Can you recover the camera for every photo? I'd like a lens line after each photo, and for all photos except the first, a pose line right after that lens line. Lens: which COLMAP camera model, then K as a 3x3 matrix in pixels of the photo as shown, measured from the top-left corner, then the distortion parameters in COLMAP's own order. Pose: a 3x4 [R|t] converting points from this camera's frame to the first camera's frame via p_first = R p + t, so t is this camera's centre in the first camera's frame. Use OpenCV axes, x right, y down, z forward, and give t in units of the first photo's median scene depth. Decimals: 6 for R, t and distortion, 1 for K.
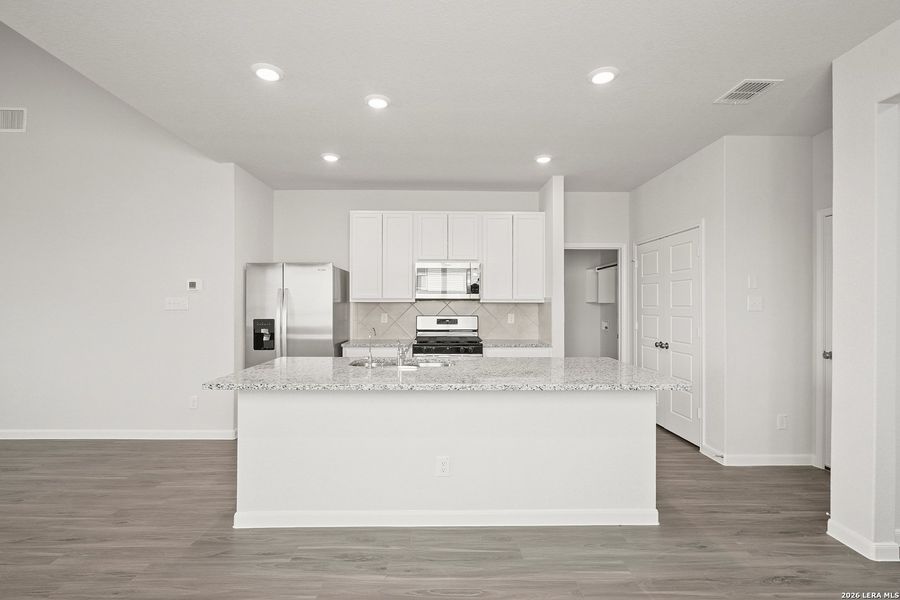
lens RADIAL K [[417.9, 0, 448.0], [0, 417.9, 302.3], [0, 0, 1]] dist [-0.002420, 0.000127]
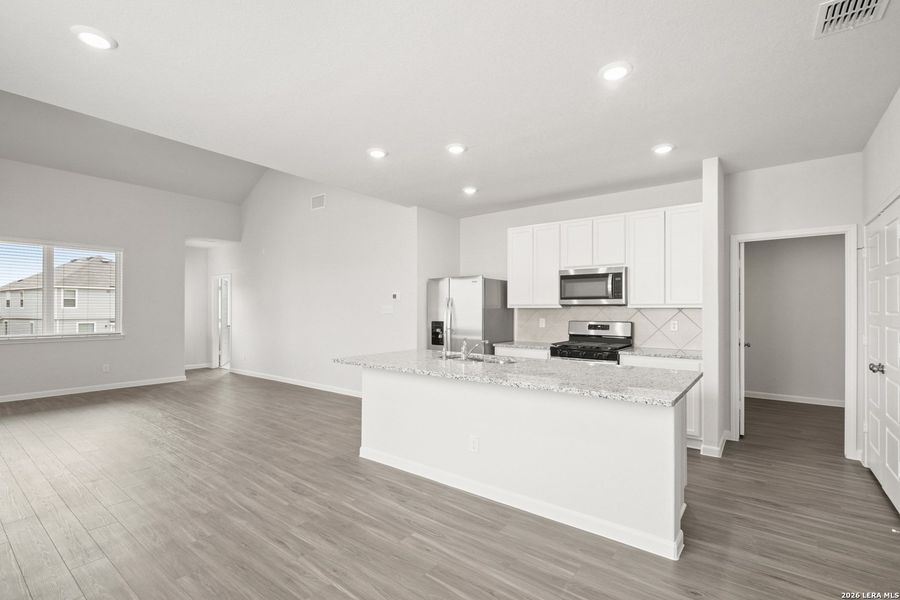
lens RADIAL K [[417.9, 0, 447.9], [0, 417.9, 306.6], [0, 0, 1]] dist [-0.002420, 0.000127]
pose [[0.775544, -0.006089, -0.631264, 0.488009], [0.003755, 0.999980, -0.005034, 0.001020], [0.631283, 0.001534, 0.775551, 0.011252]]
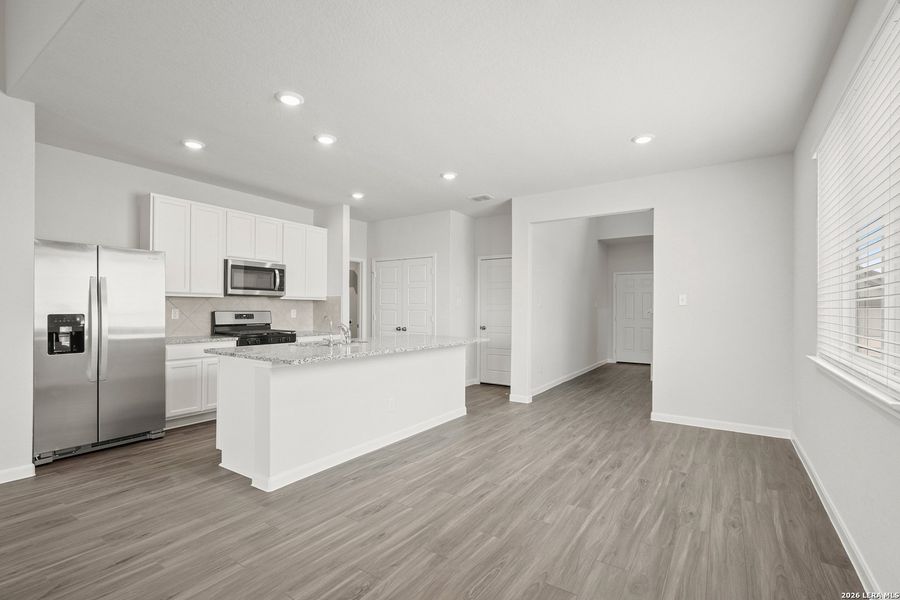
lens RADIAL K [[417.9, 0, 444.2], [0, 417.9, 304.9], [0, 0, 1]] dist [-0.002420, 0.000127]
pose [[0.574959, 0.010466, 0.818115, -0.810611], [-0.010712, 0.999929, -0.005263, 0.023694], [-0.818112, -0.005738, 0.575030, -0.025103]]
